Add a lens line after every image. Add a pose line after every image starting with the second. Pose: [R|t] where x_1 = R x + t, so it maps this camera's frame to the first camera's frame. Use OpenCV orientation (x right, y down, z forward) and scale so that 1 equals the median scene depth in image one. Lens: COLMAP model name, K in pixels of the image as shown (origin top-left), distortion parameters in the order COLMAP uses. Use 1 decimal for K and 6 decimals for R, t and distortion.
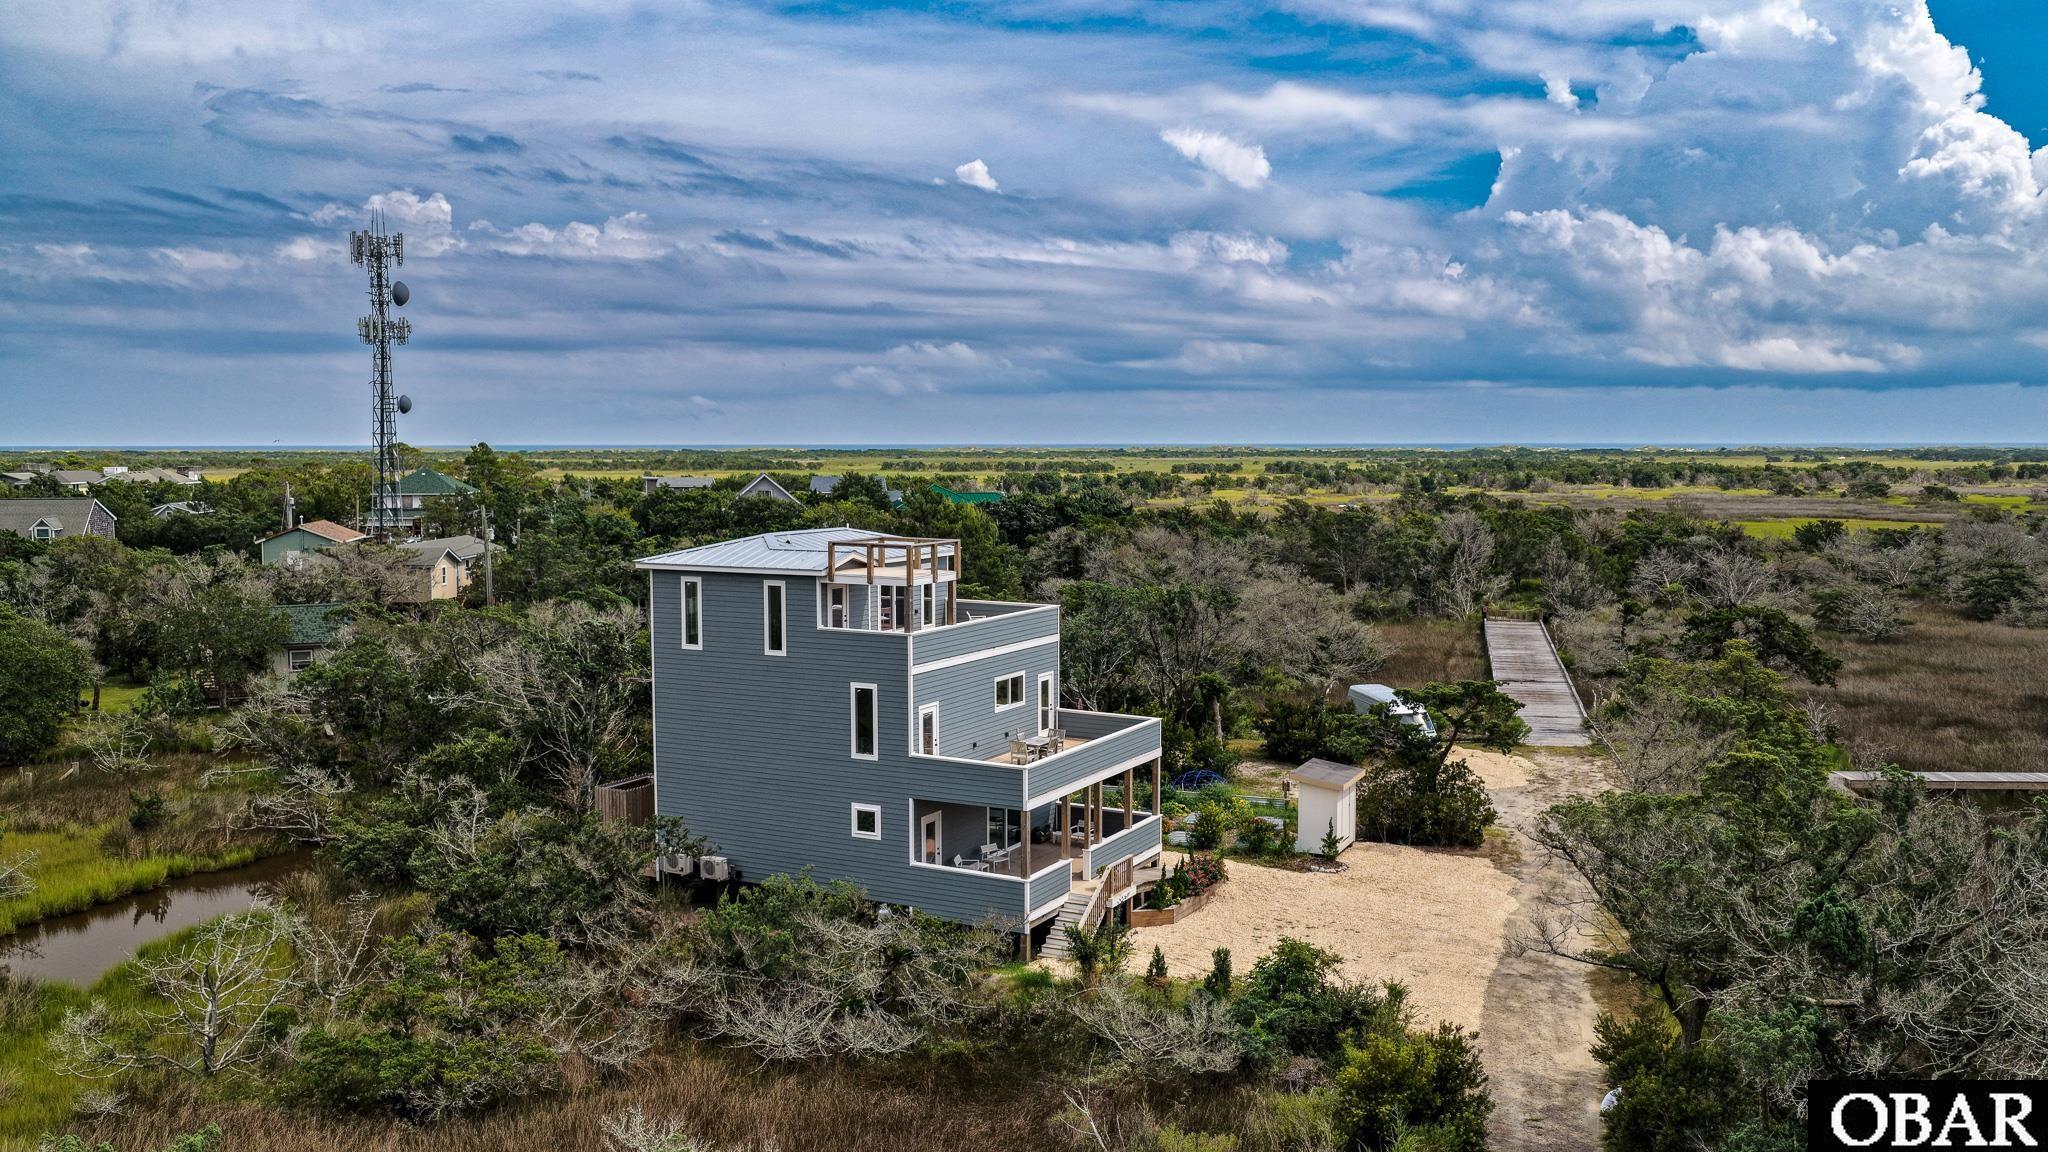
lens RADIAL K [[1692.8, 0, 1024.0], [0, 1692.8, 576.0], [0, 0, 1]] dist [-0.008623, 0.021407]
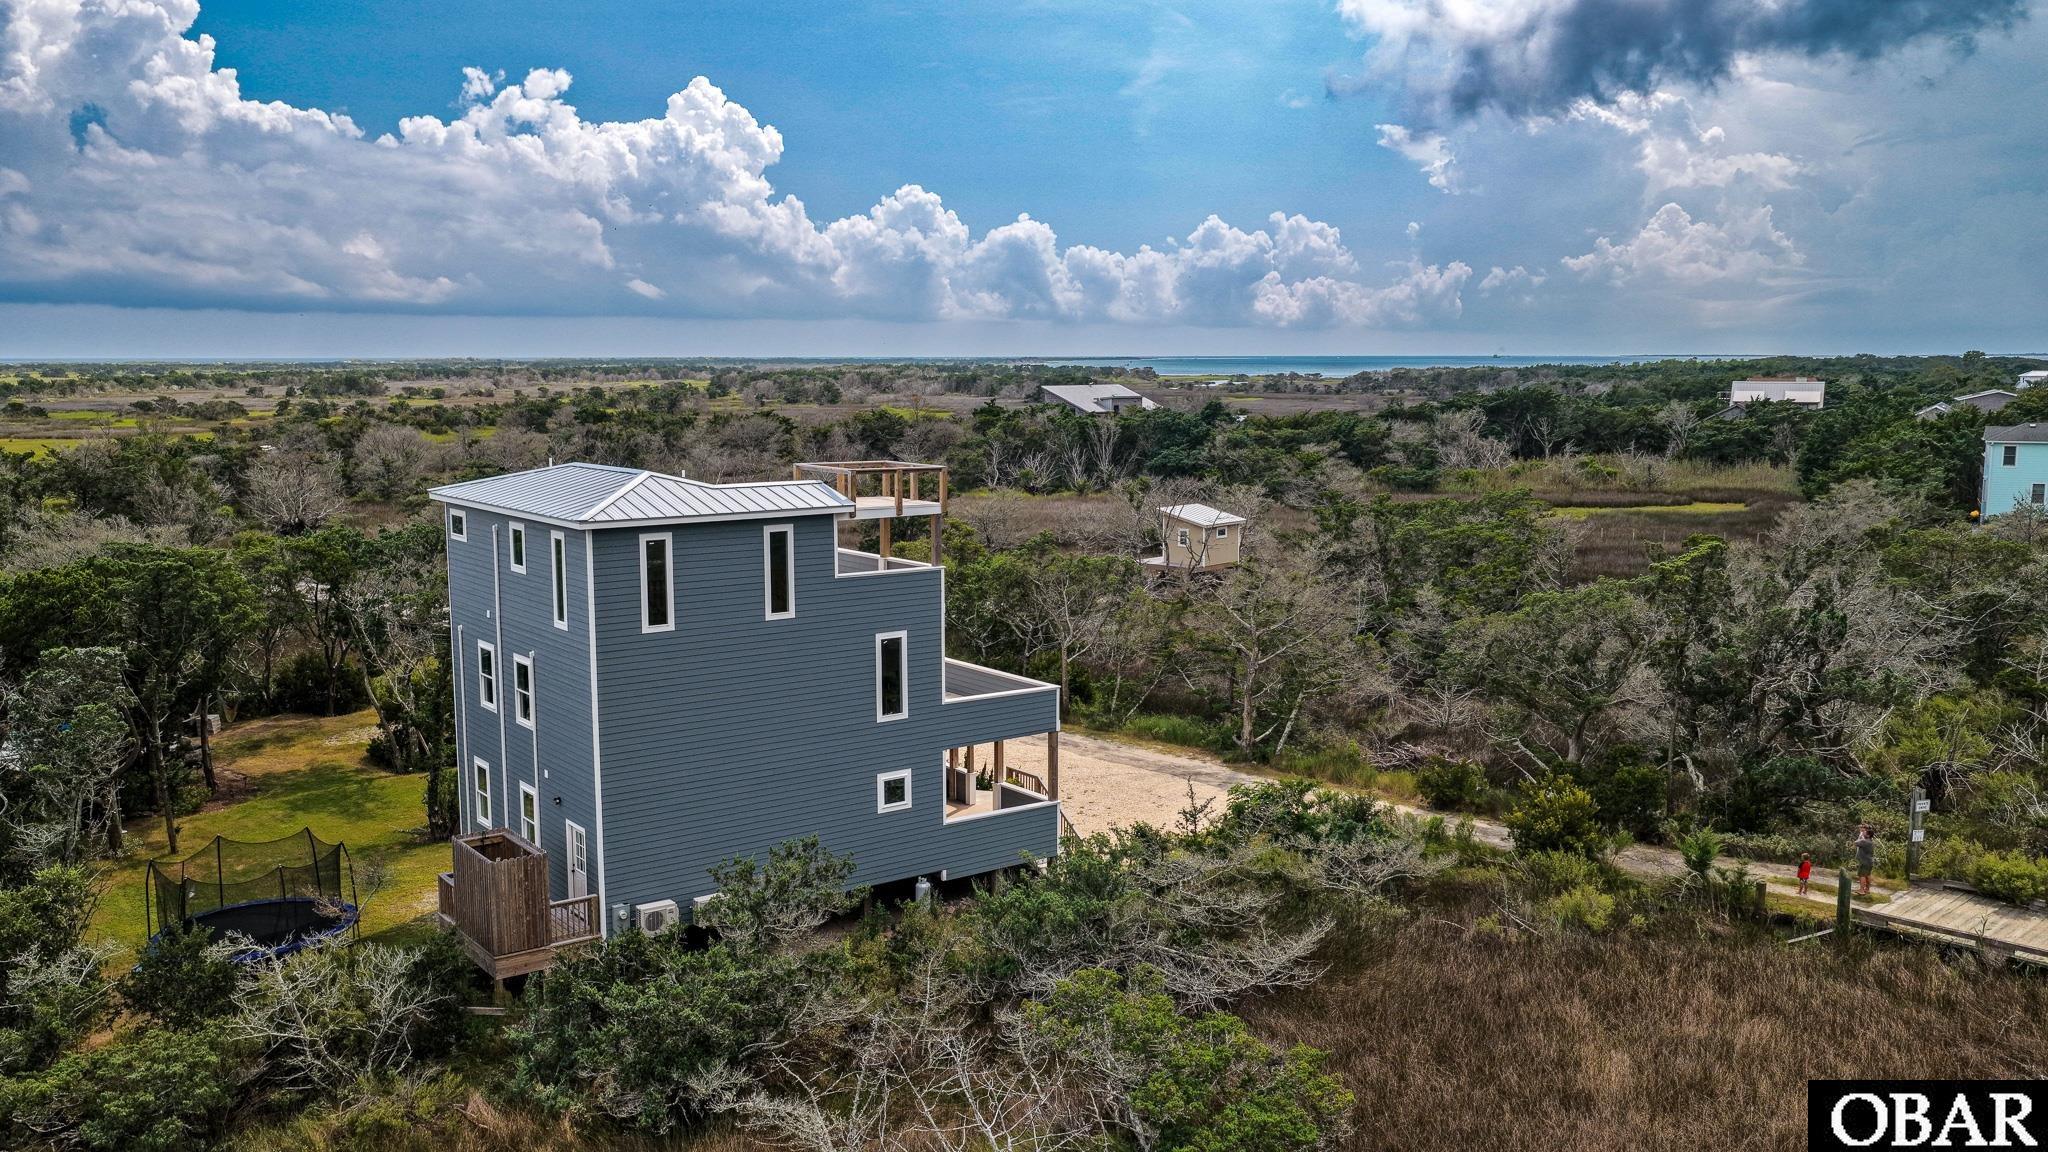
lens RADIAL K [[1705.2, 0, 1024.0], [0, 1705.2, 576.0], [0, 0, 1]] dist [-0.012990, 0.040082]
pose [[0.424113, -0.116315, 0.898109, -0.711645], [0.072928, 0.992883, 0.094150, -0.035161], [-0.902668, 0.025567, 0.429577, 0.481346]]
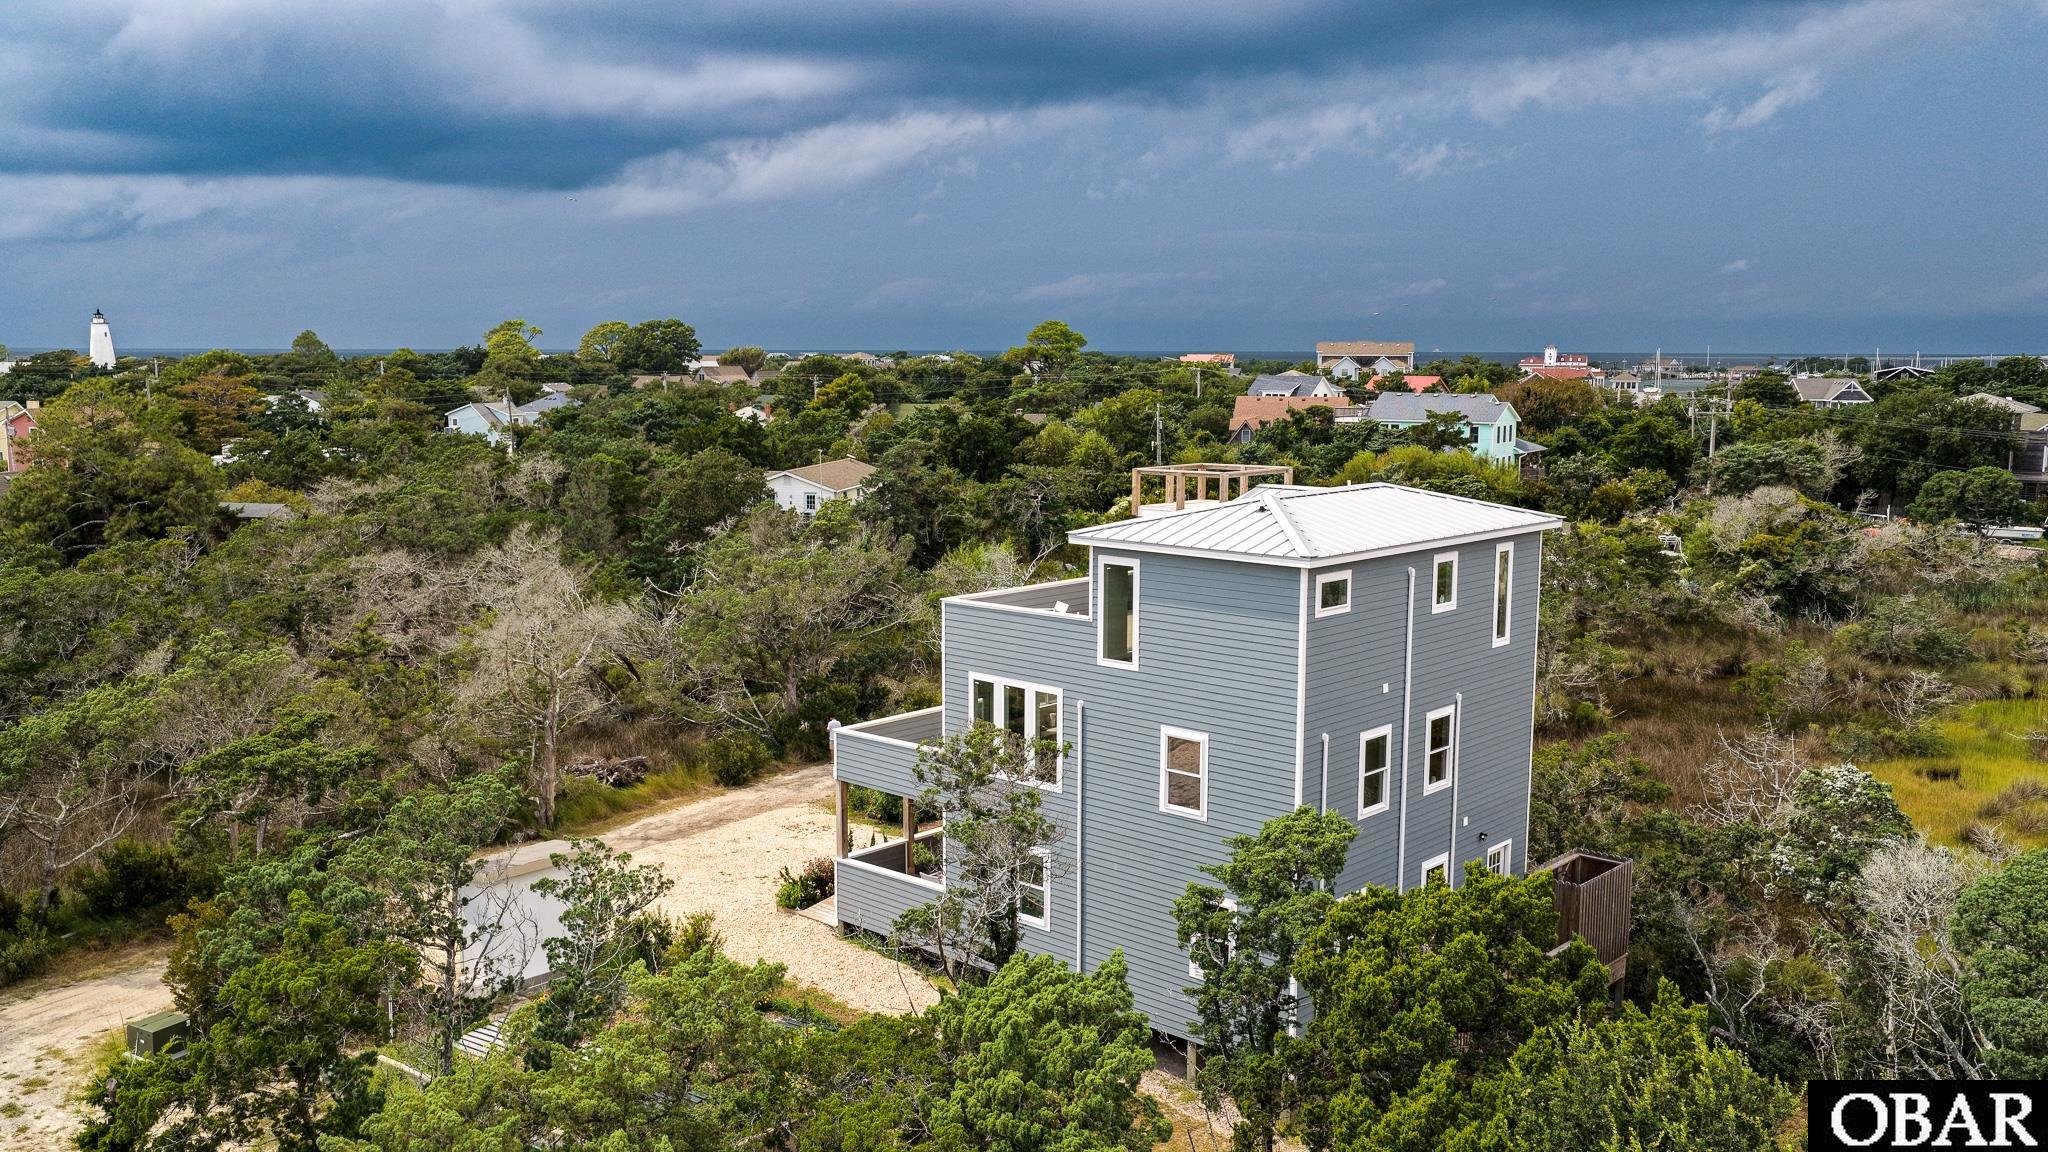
lens RADIAL K [[1705.2, 0, 1024.0], [0, 1705.2, 576.0], [0, 0, 1]] dist [-0.012990, 0.040082]
pose [[-0.966469, -0.037044, 0.254097, -0.174581], [0.017362, 0.977848, 0.208594, -0.126440], [-0.256196, 0.206011, -0.944417, 1.580804]]
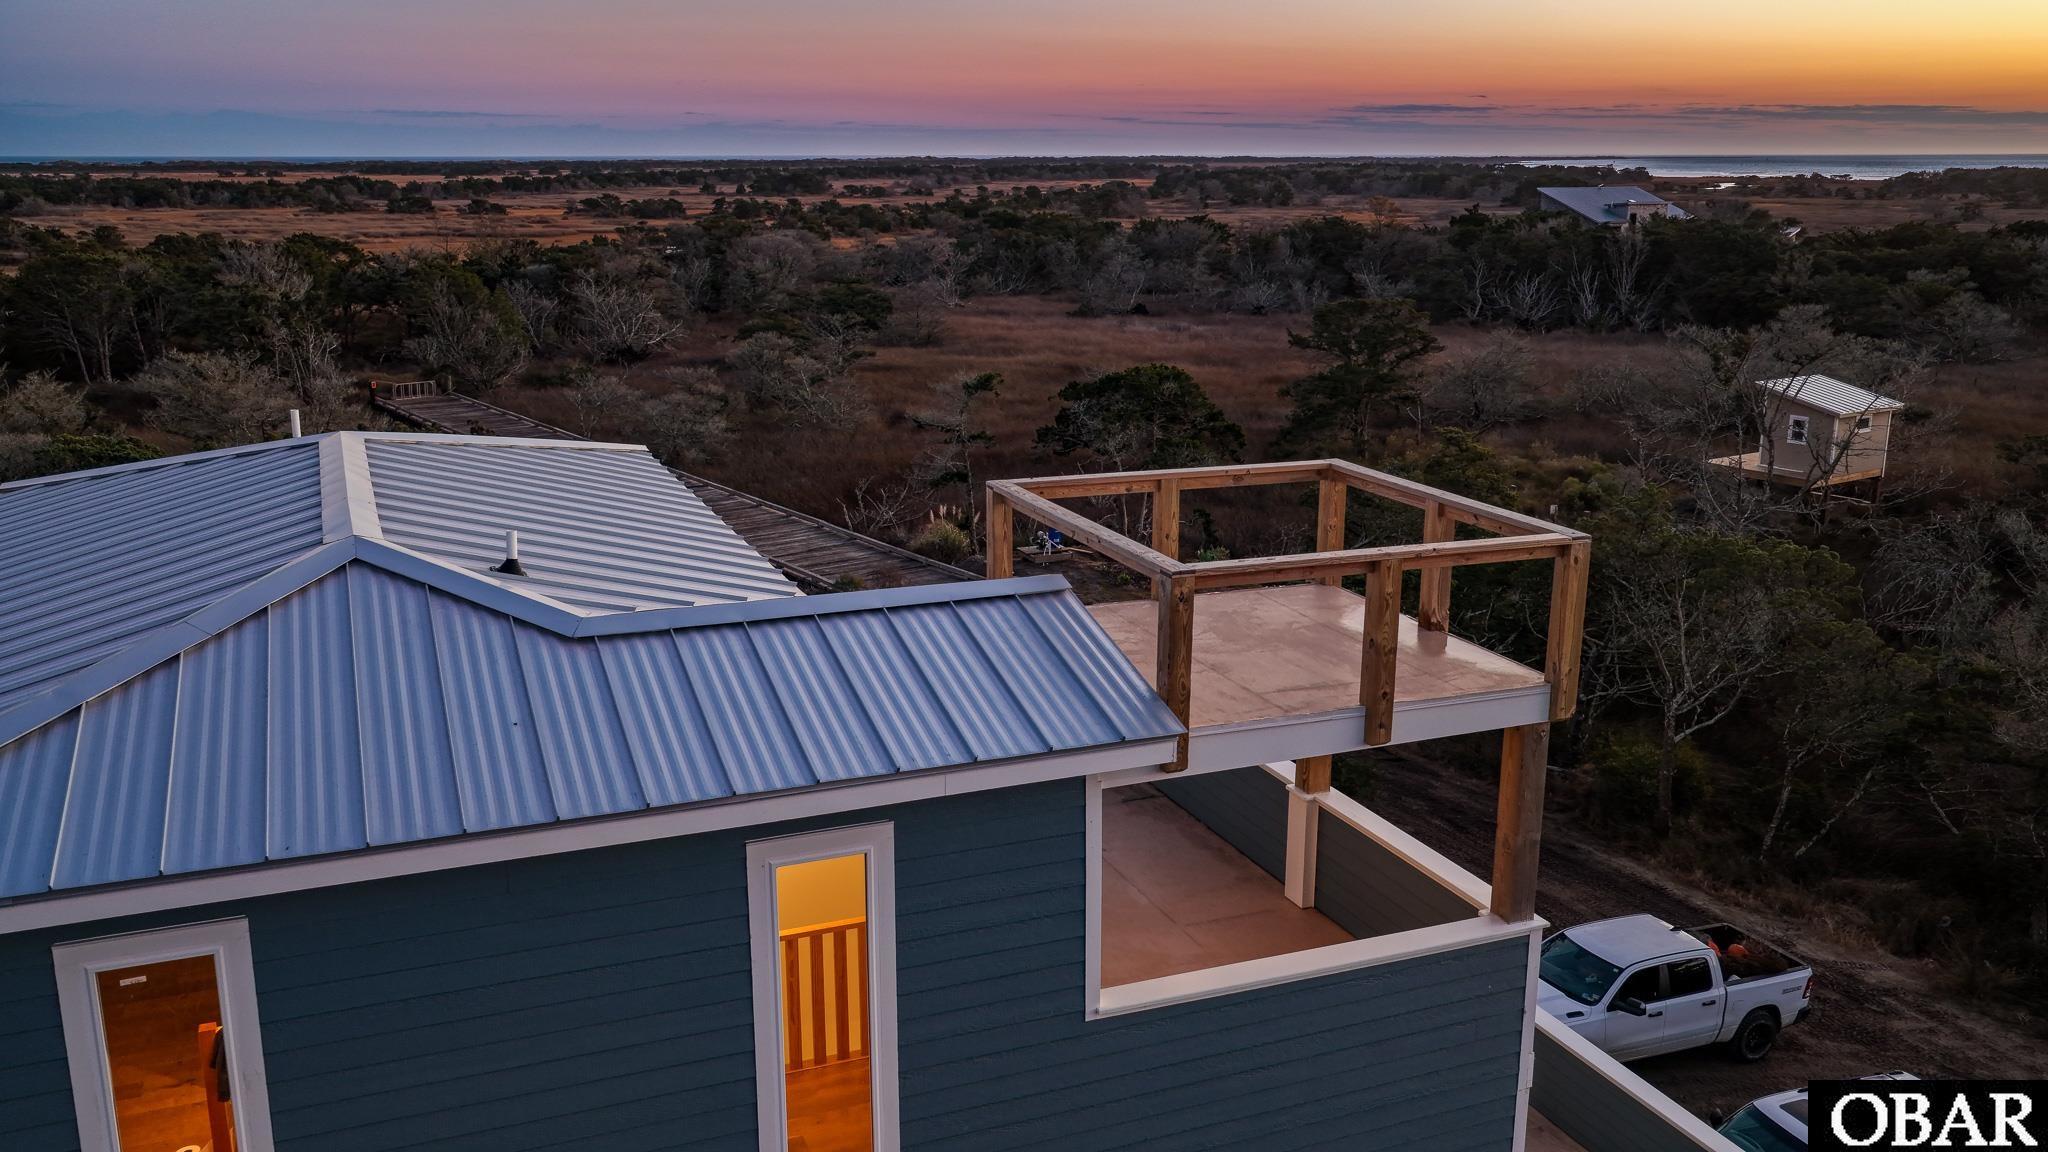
lens RADIAL K [[1705.2, 0, 1024.0], [0, 1705.2, 576.0], [0, 0, 1]] dist [-0.012990, 0.040082]
pose [[0.643395, -0.183671, 0.743175, -0.226006], [0.061193, 0.980024, 0.189230, -0.048077], [-0.763085, -0.076273, 0.641782, 0.759123]]
